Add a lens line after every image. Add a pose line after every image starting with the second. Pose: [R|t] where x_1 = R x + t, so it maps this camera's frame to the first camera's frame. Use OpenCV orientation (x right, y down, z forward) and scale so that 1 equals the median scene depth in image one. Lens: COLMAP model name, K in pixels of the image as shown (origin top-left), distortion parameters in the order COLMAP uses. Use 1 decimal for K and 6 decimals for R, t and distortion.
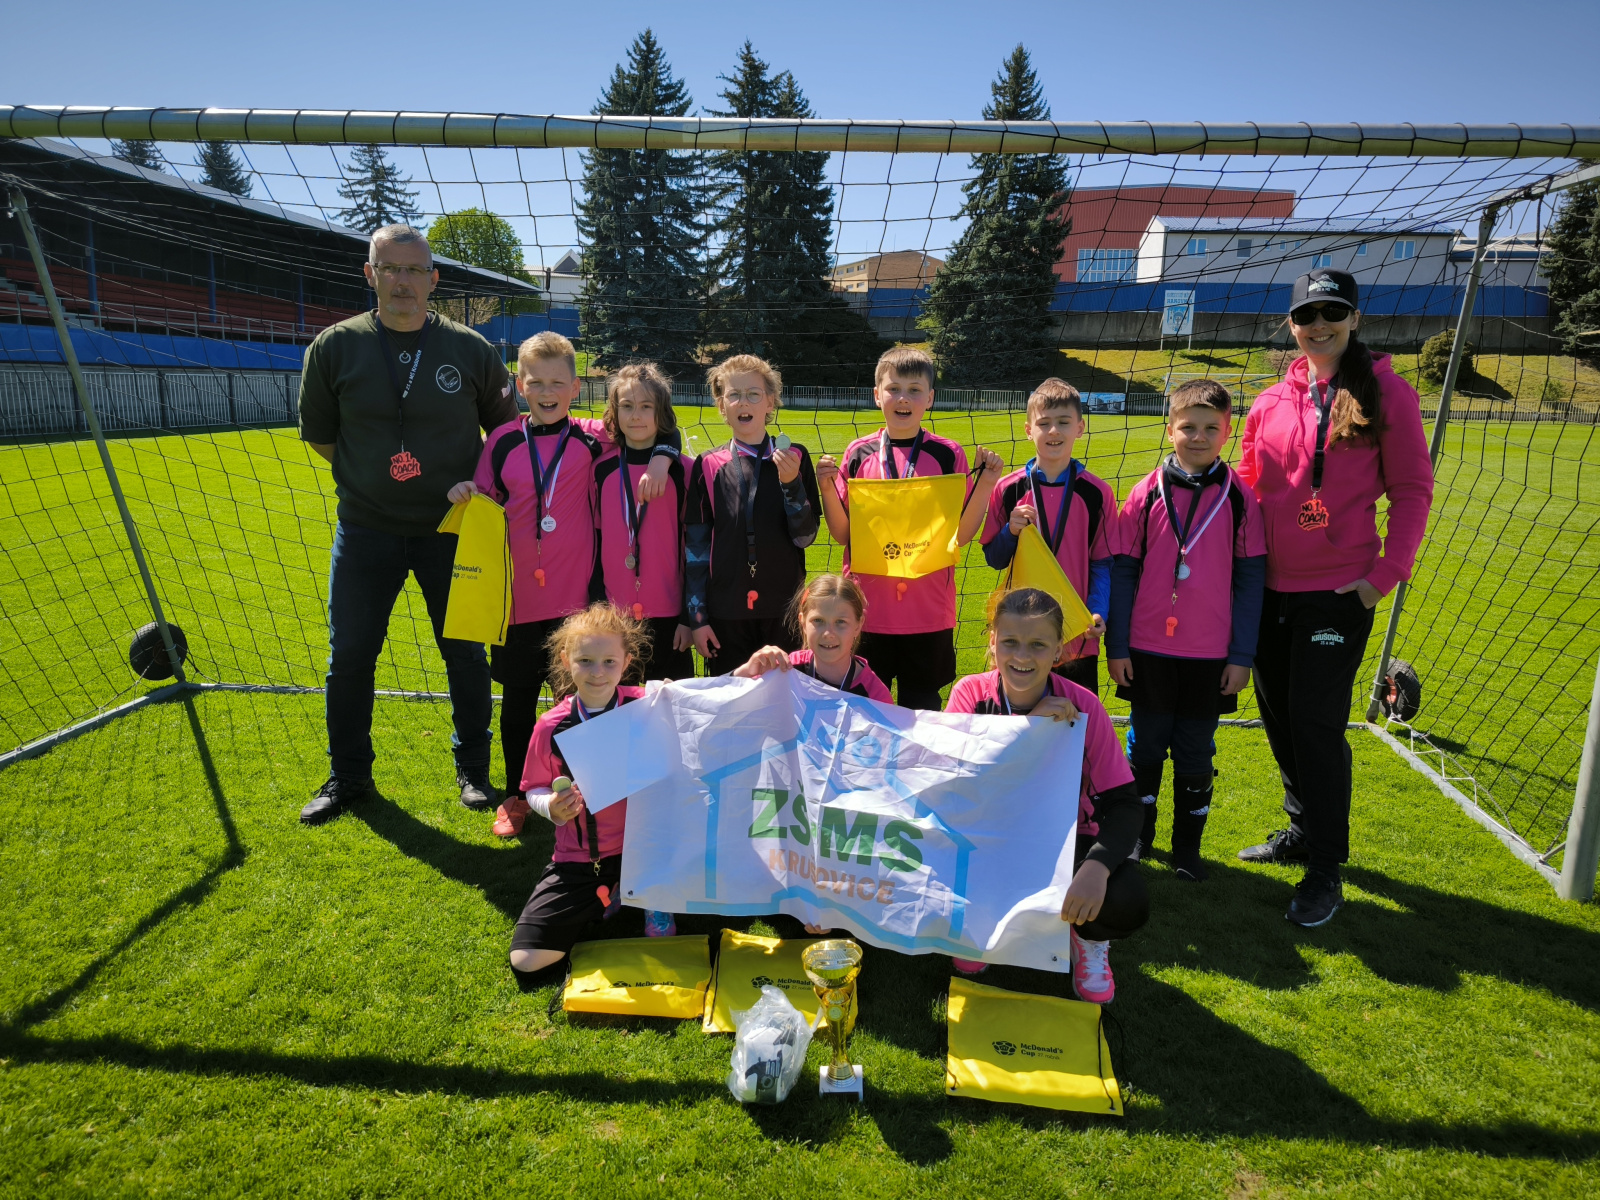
lens RADIAL K [[1103.1, 0, 800.0], [0, 1103.1, 600.0], [0, 0, 1]] dist [0.010414, -0.000875]
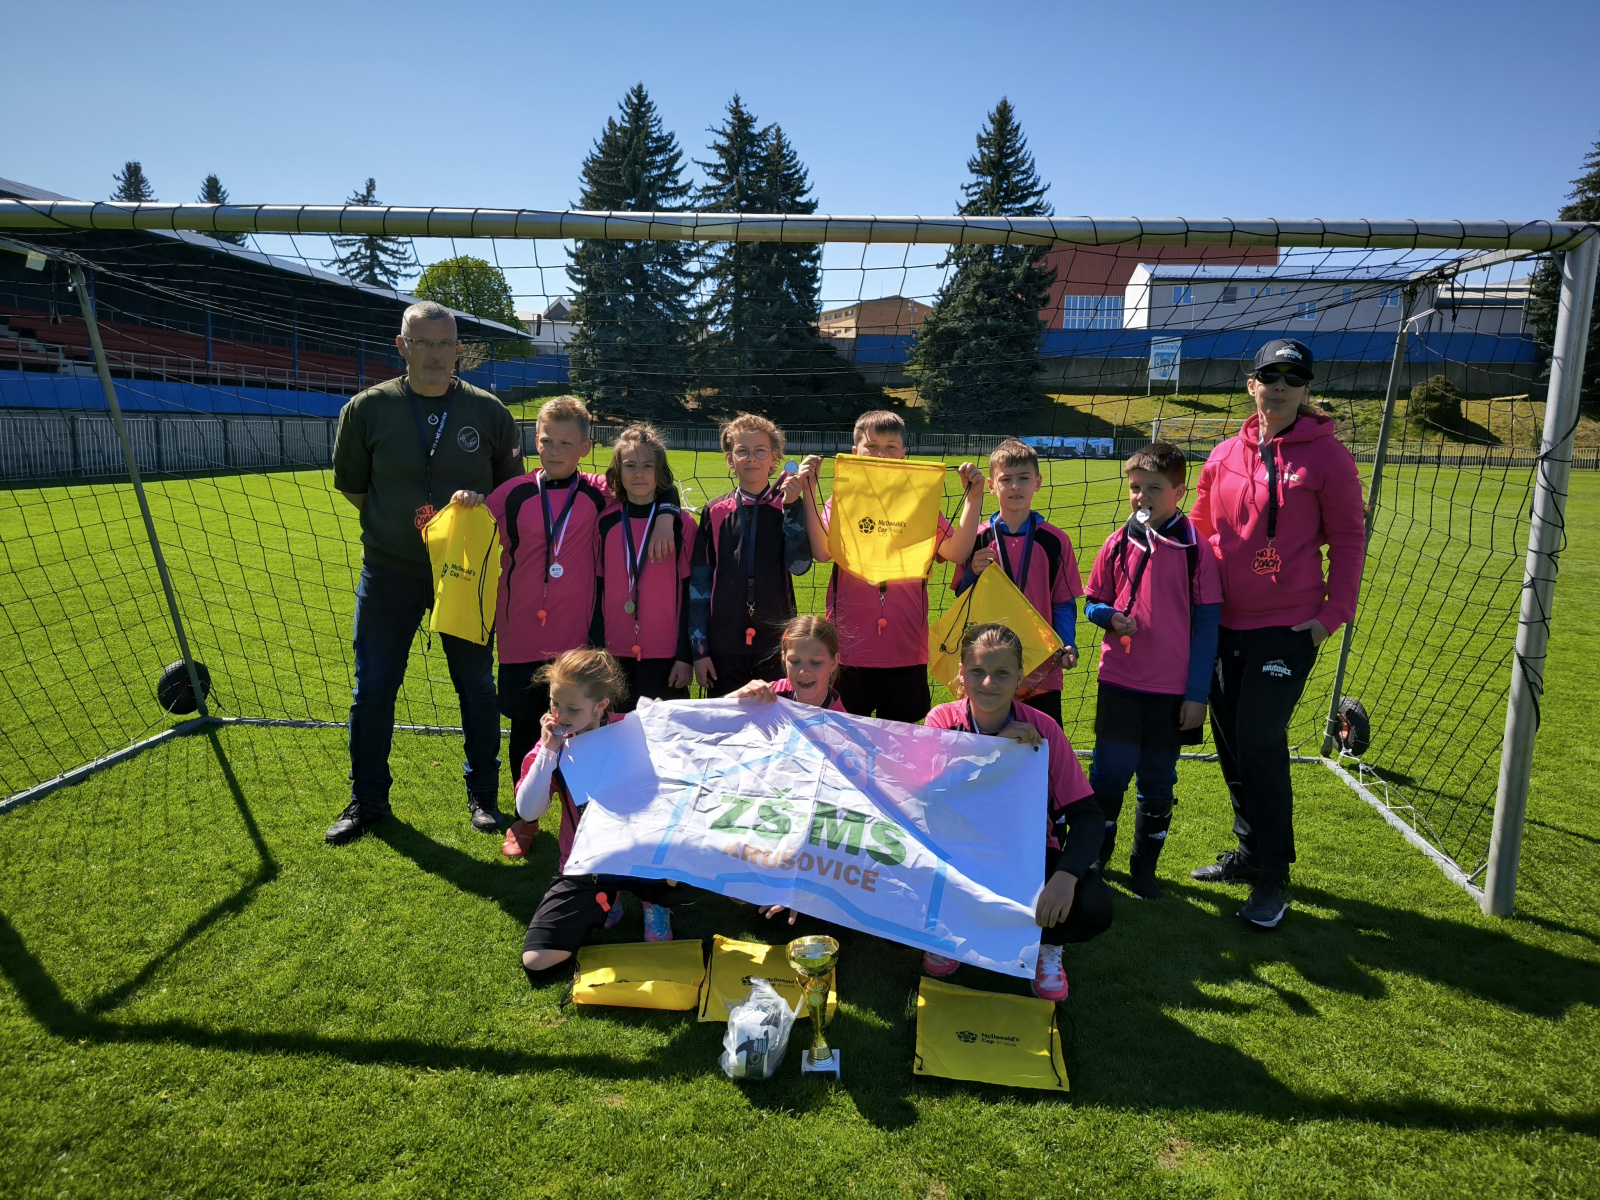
lens RADIAL K [[1129.5, 0, 773.7], [0, 1129.5, 585.9], [0, 0, 1]] dist [0.013261, -0.000895]
pose [[0.999917, 0.001877, -0.012715, 0.002149], [-0.002542, 0.998618, -0.052493, 0.007041], [0.012599, 0.052521, 0.998540, -0.127761]]
